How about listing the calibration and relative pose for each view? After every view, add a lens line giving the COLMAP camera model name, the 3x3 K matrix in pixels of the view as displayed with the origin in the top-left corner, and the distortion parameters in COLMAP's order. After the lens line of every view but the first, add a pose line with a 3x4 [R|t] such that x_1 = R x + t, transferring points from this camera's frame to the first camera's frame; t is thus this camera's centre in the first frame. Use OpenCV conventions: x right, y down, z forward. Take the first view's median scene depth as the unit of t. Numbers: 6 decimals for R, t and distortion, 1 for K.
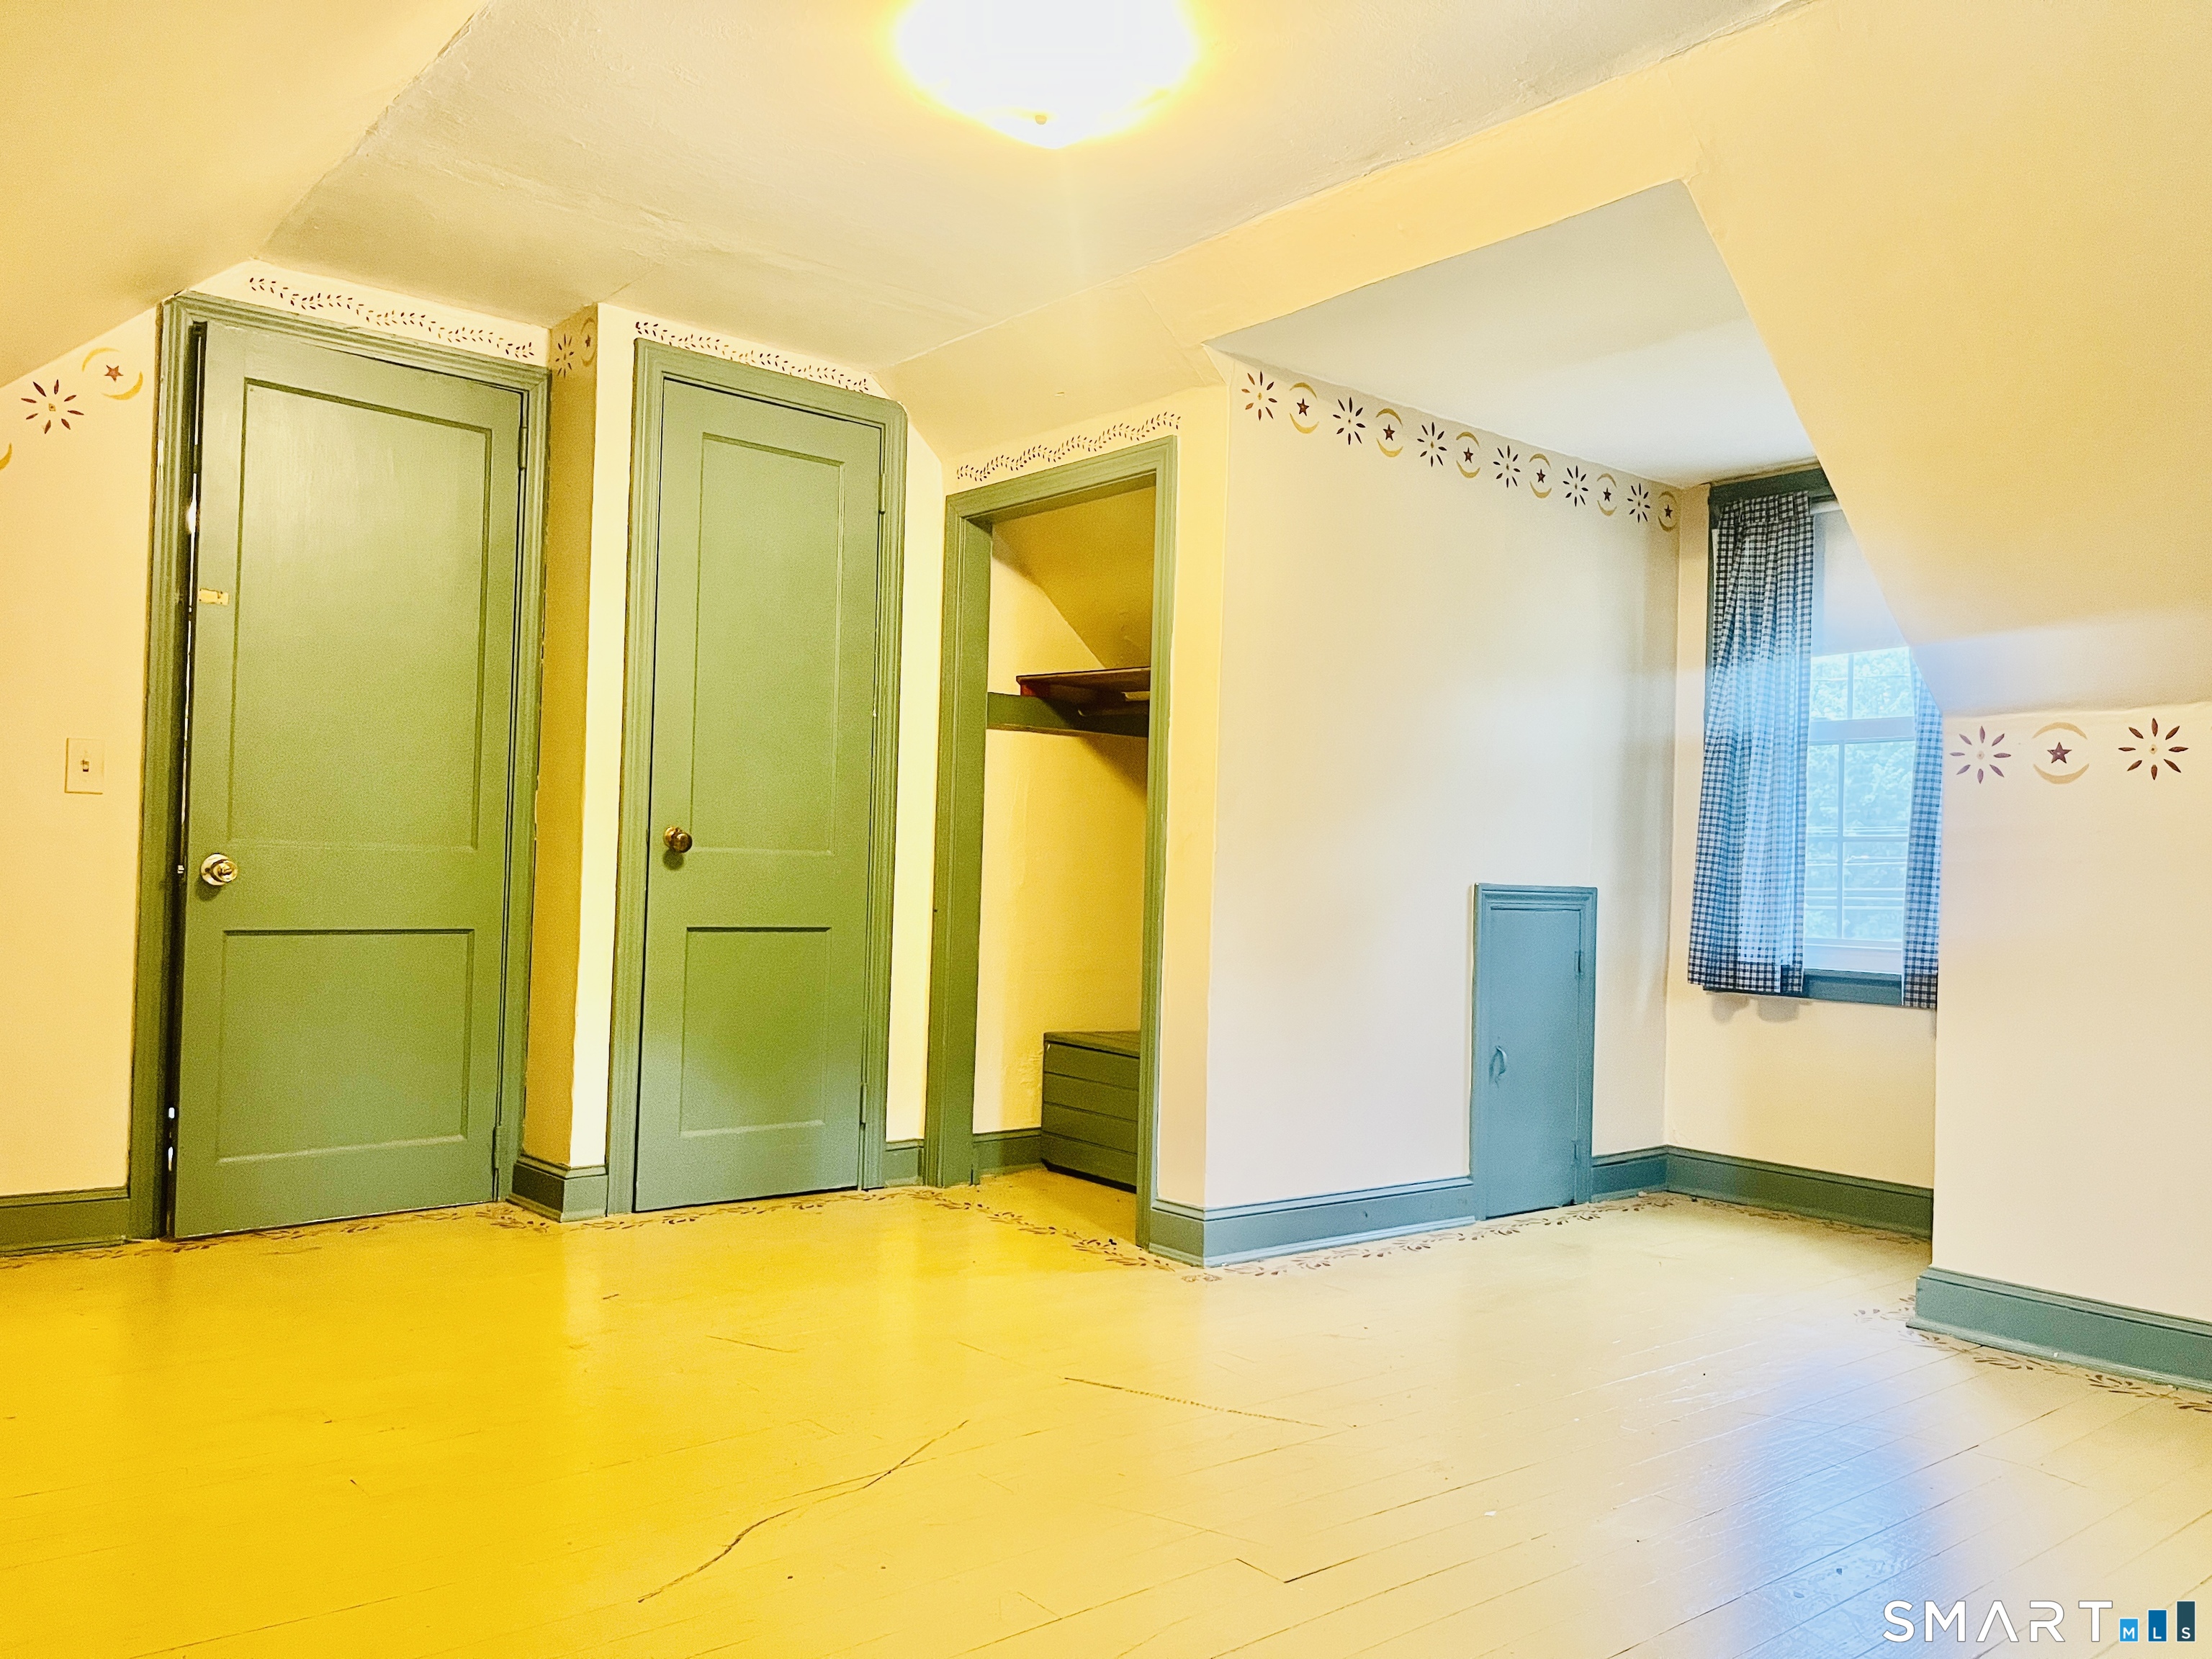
lens RADIAL K [[1676.7, 0, 1103.7], [0, 1676.7, 848.2], [0, 0, 1]] dist [0.061990, -0.092687]
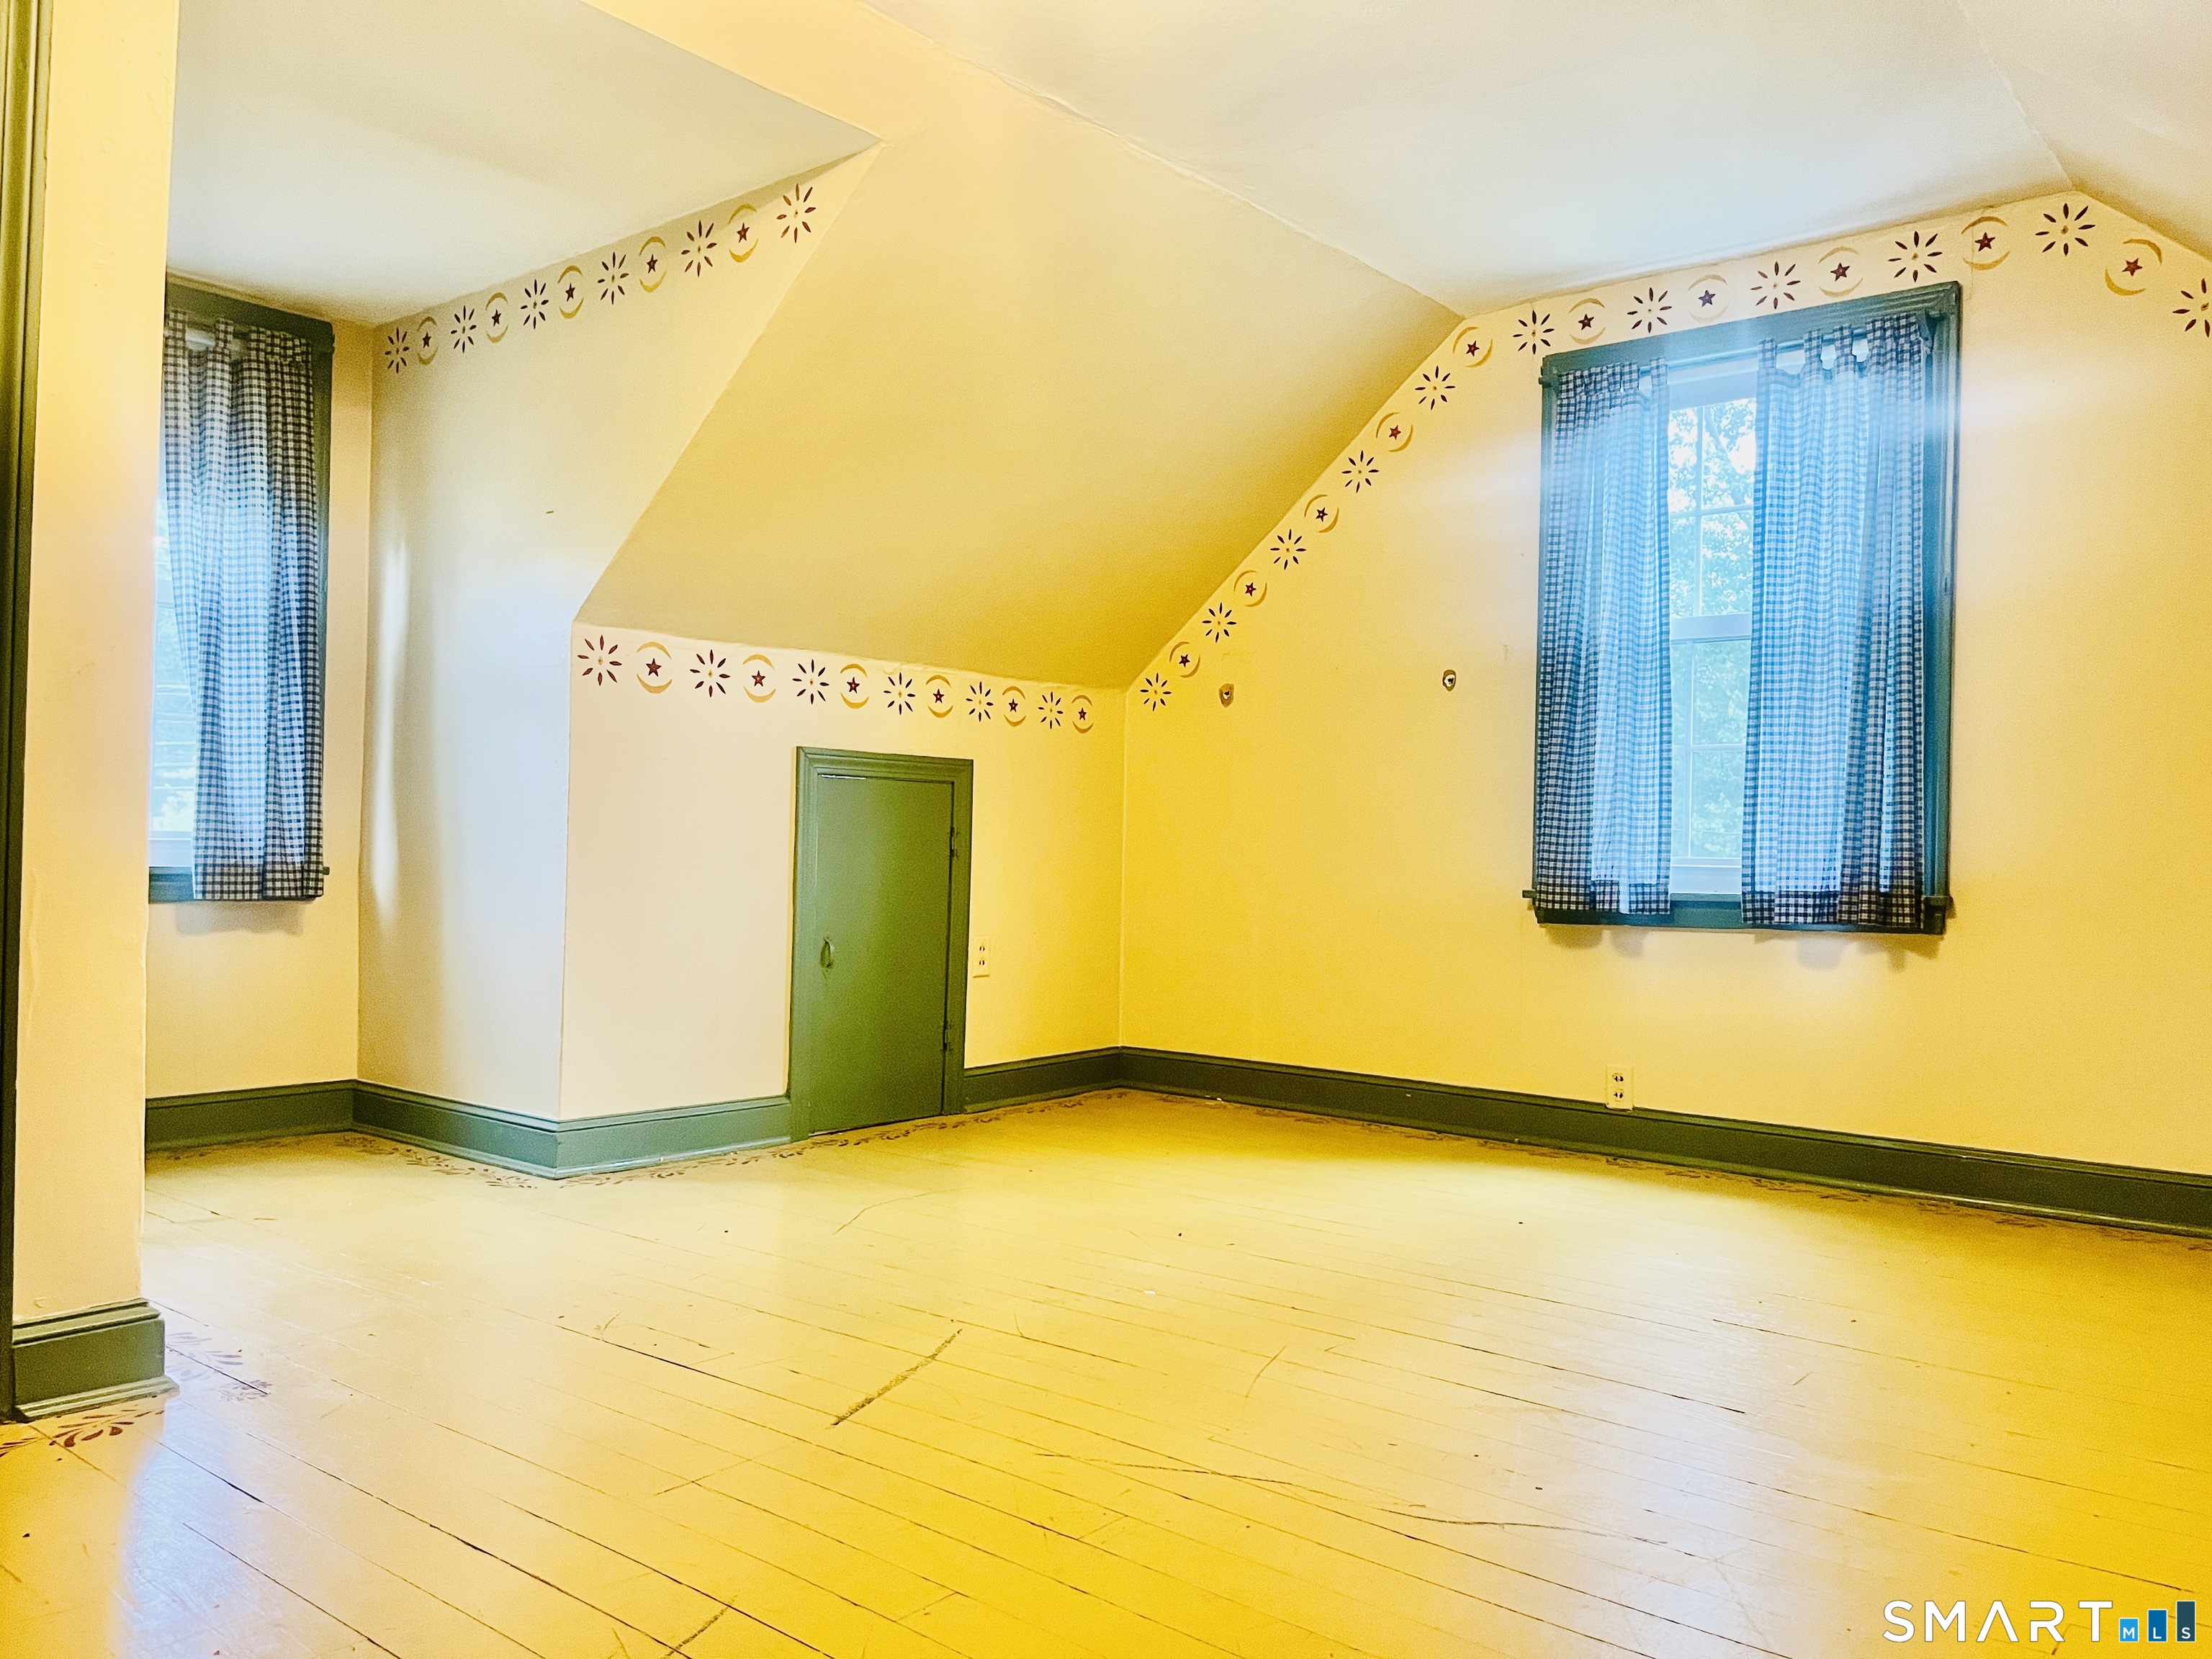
lens RADIAL K [[1676.7, 0, 1102.8], [0, 1676.7, 844.7], [0, 0, 1]] dist [0.061990, -0.092687]
pose [[-0.201710, -0.030252, 0.978978, -0.640327], [-0.042289, 0.998860, 0.022153, 0.028259], [-0.978532, -0.036931, -0.202759, 0.873675]]
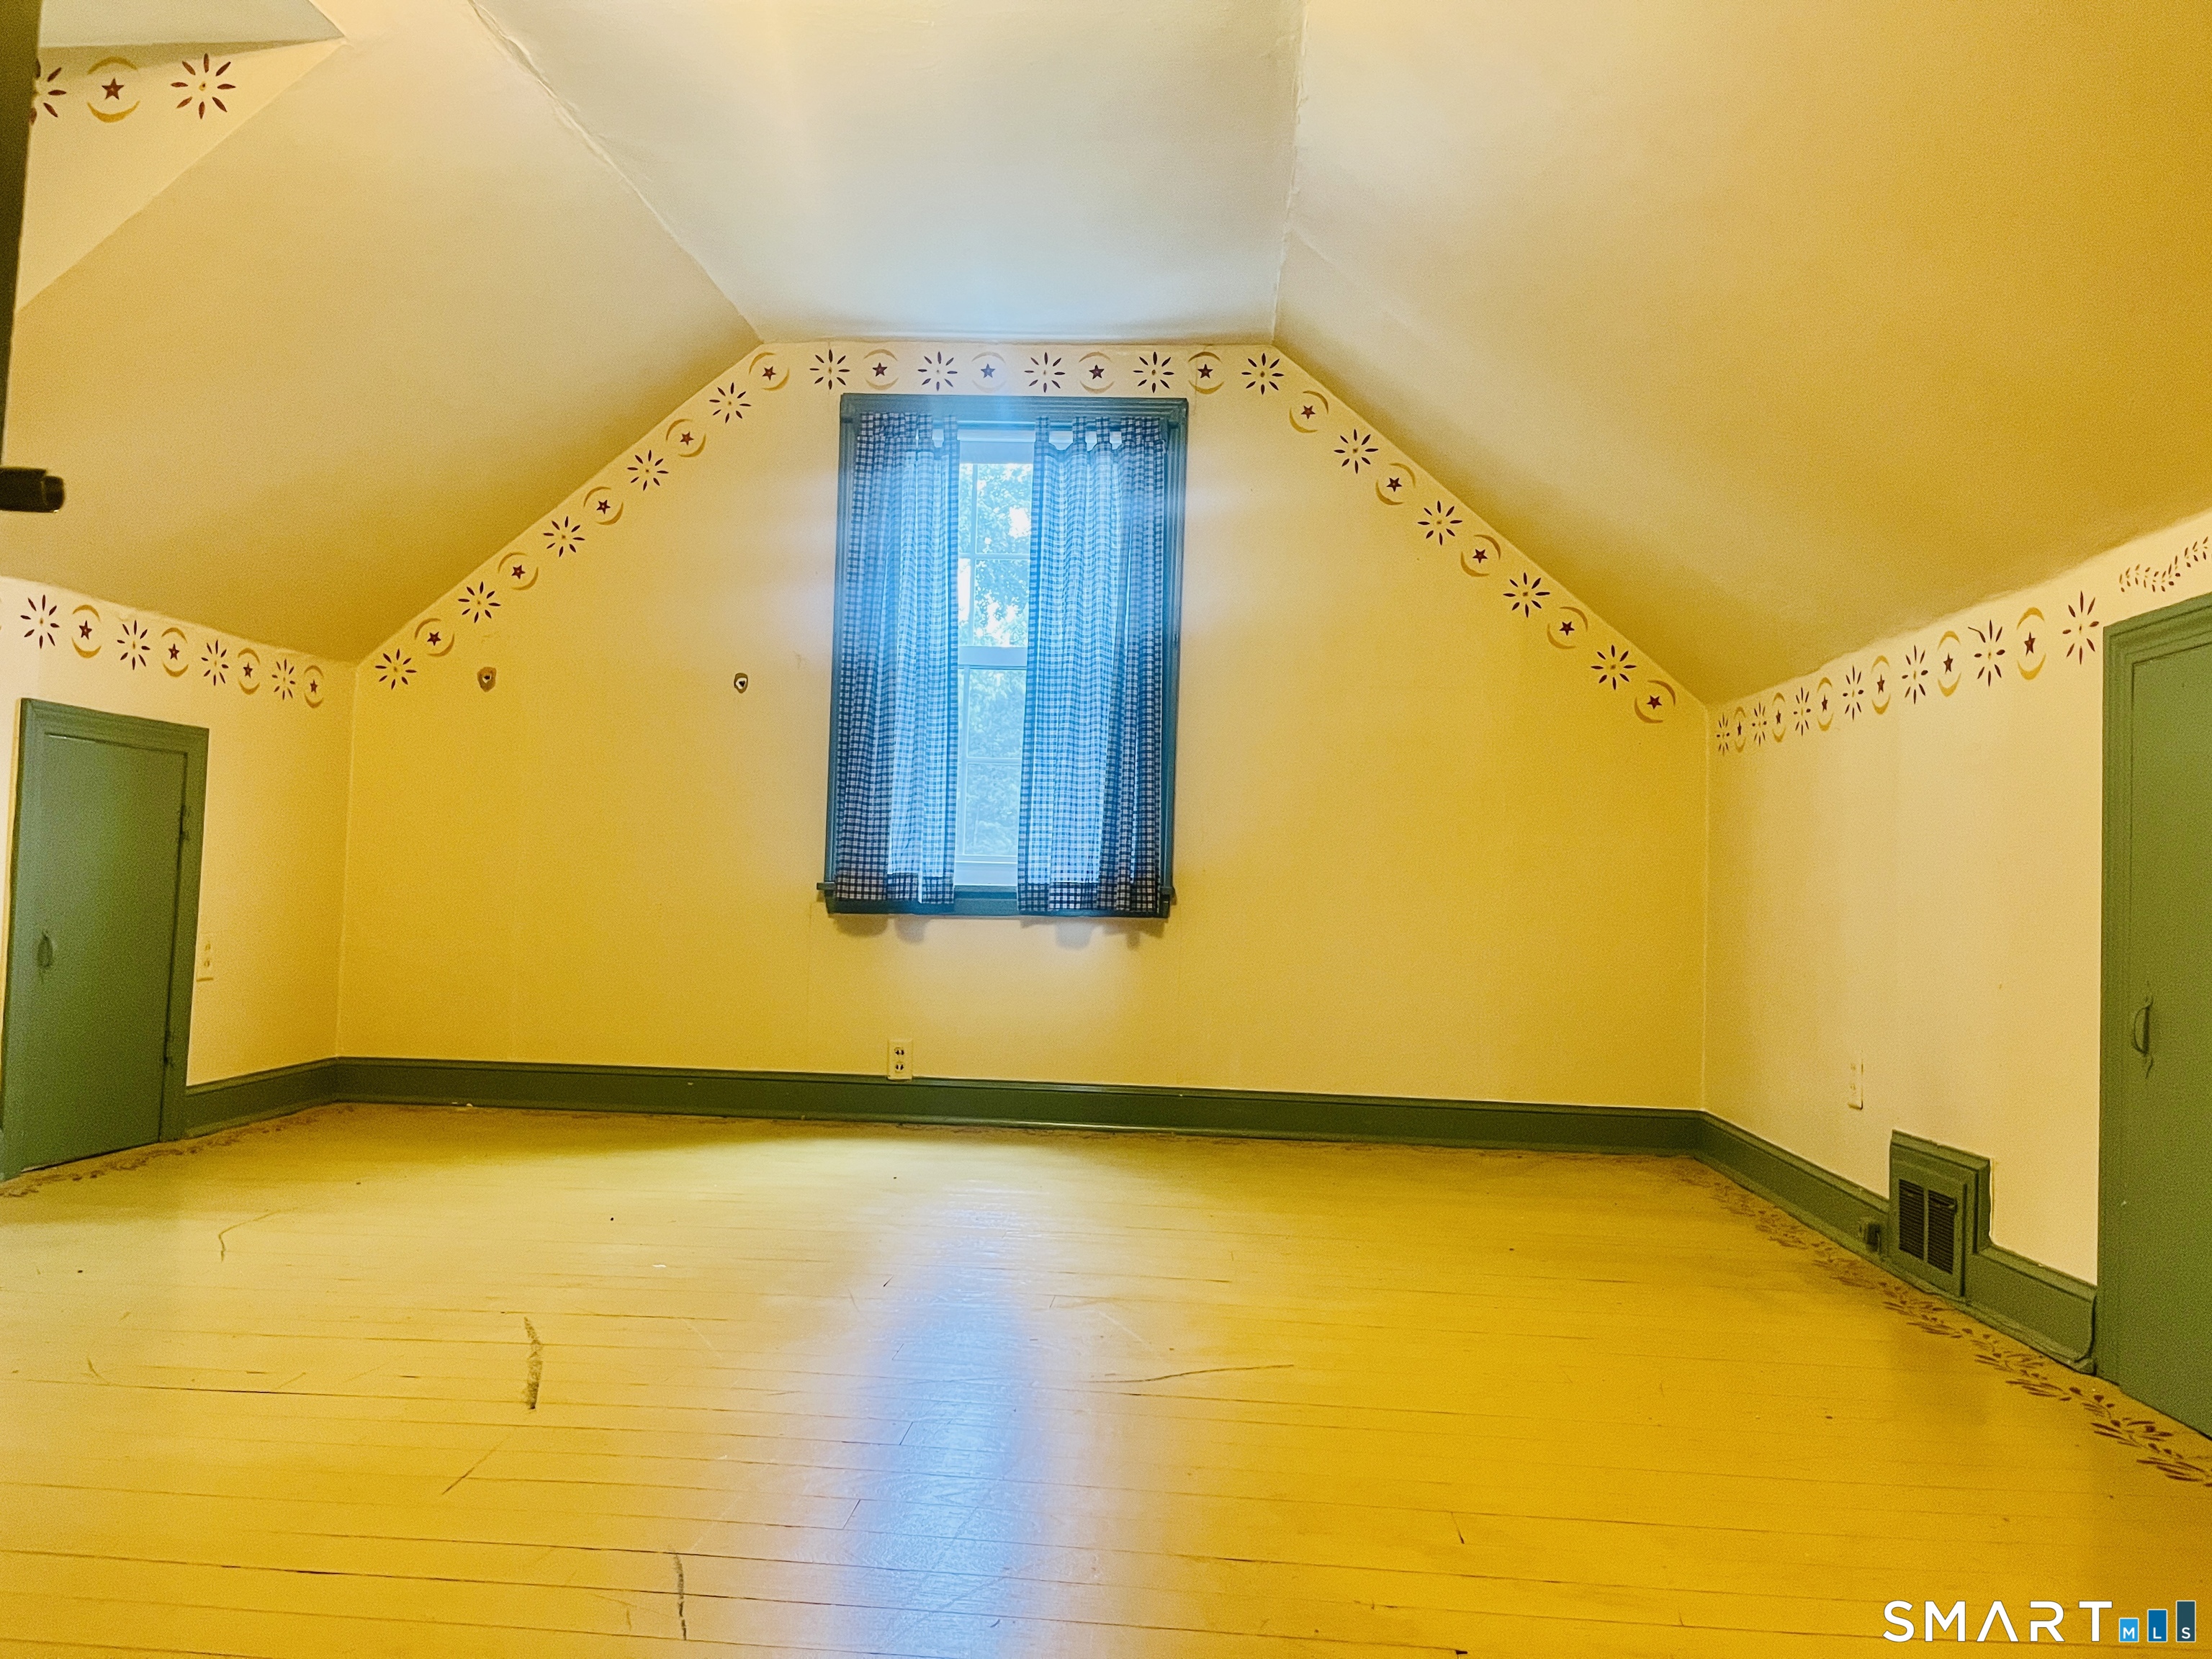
lens RADIAL K [[1676.7, 0, 1103.0], [0, 1676.7, 835.6], [0, 0, 1]] dist [0.061990, -0.092687]
pose [[-0.732107, -0.026108, 0.680689, -0.561093], [-0.063908, 0.997490, -0.030477, 0.065054], [-0.678185, -0.065814, -0.731939, 1.144042]]
